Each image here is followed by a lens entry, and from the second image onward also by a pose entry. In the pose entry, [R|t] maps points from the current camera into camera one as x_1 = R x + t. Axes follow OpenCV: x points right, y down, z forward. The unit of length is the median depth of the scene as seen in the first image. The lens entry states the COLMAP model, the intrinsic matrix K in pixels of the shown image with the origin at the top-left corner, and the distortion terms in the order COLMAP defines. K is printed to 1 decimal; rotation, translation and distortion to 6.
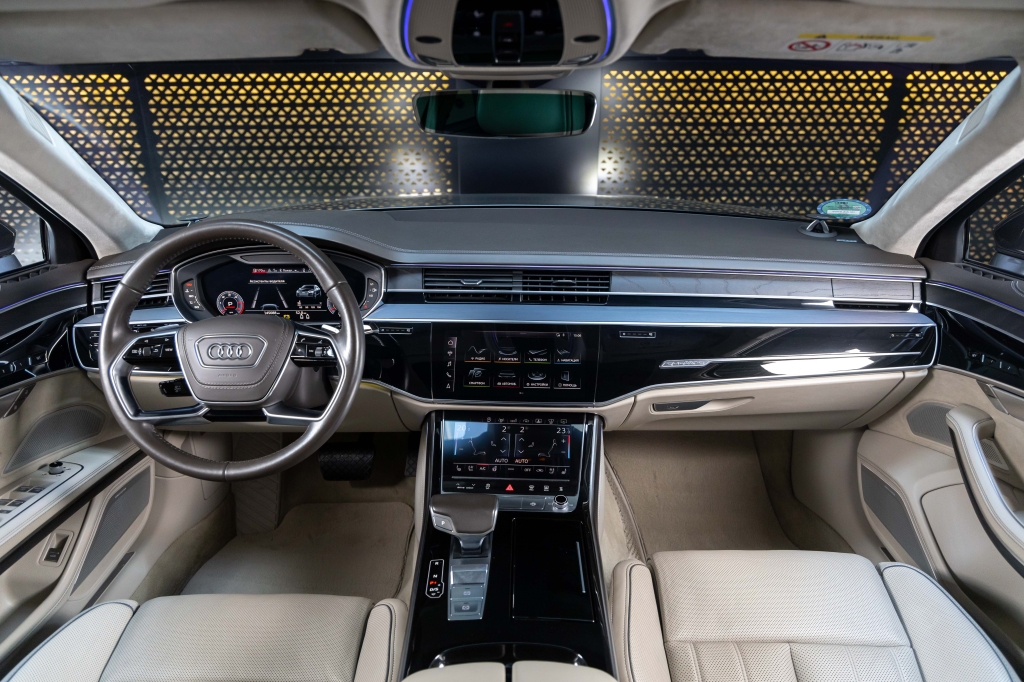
lens RADIAL K [[687.1, 0, 520.3], [0, 687.1, 344.2], [0, 0, 1]] dist [0.000534, 0.005970]
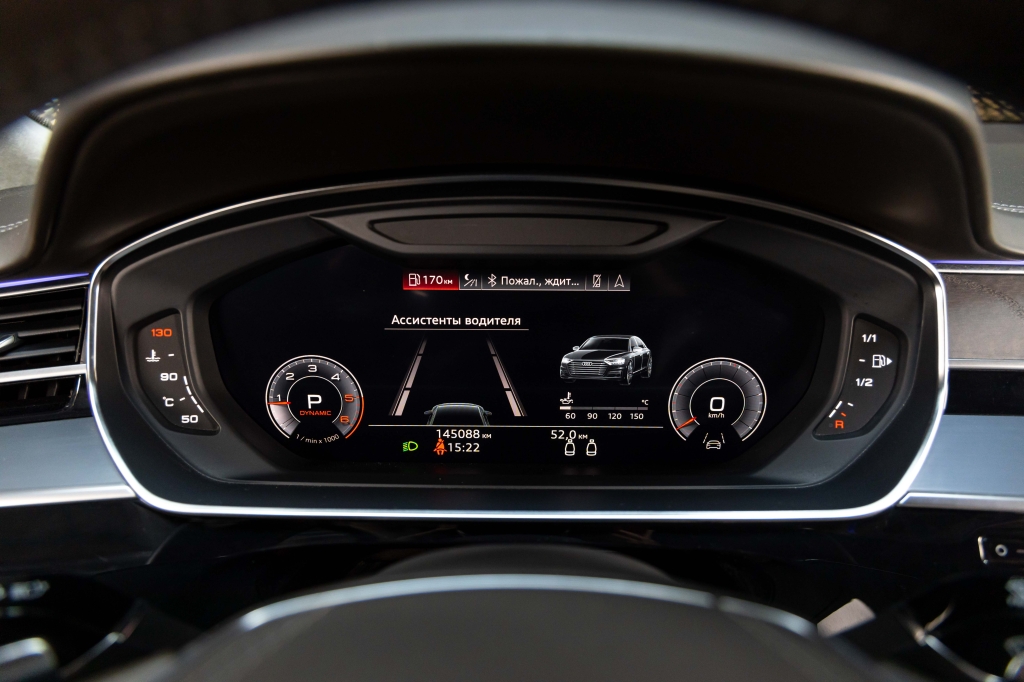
lens RADIAL K [[687.1, 0, 515.0], [0, 687.1, 339.2], [0, 0, 1]] dist [0.000534, 0.005970]
pose [[0.999663, 0.011516, -0.023260, -0.344595], [-0.011751, 0.999881, -0.010001, -0.082952], [0.023142, 0.010271, 0.999679, 0.747224]]
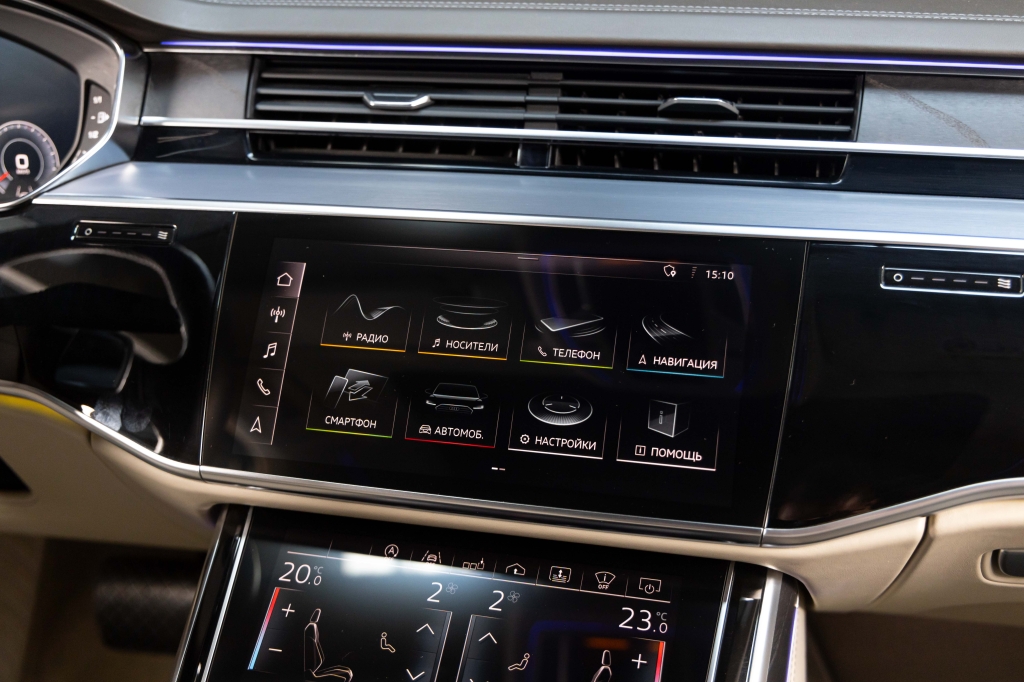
lens RADIAL K [[1103.9, 0, 520.2], [0, 1103.9, 348.6], [0, 0, 1]] dist [-0.018668, 0.000000]
pose [[0.981980, 0.058898, -0.179570, 0.081937], [-0.065552, 0.997357, -0.031346, 0.034300], [0.177249, 0.042552, 0.983246, 0.532312]]
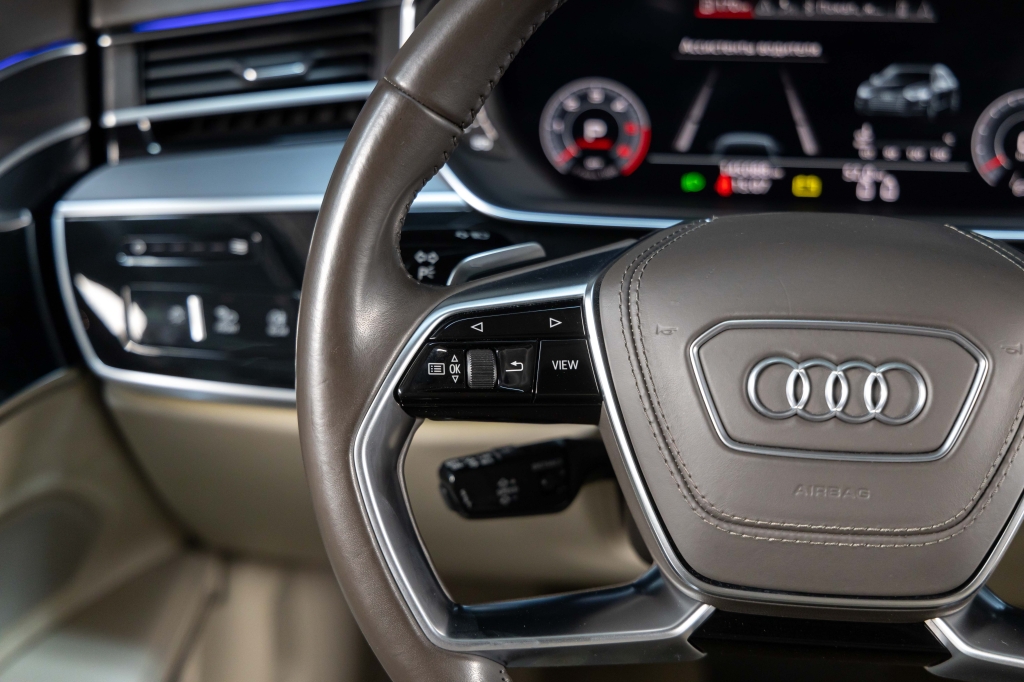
lens RADIAL K [[2069.6, 0, 510.1], [0, 2069.6, 339.2], [0, 0, 1]] dist [0.026251, 0.000000]
pose [[0.992384, 0.043813, -0.115130, -0.369080], [-0.030986, 0.993346, 0.110924, -0.067660], [0.119224, -0.106512, 0.987138, 0.226823]]
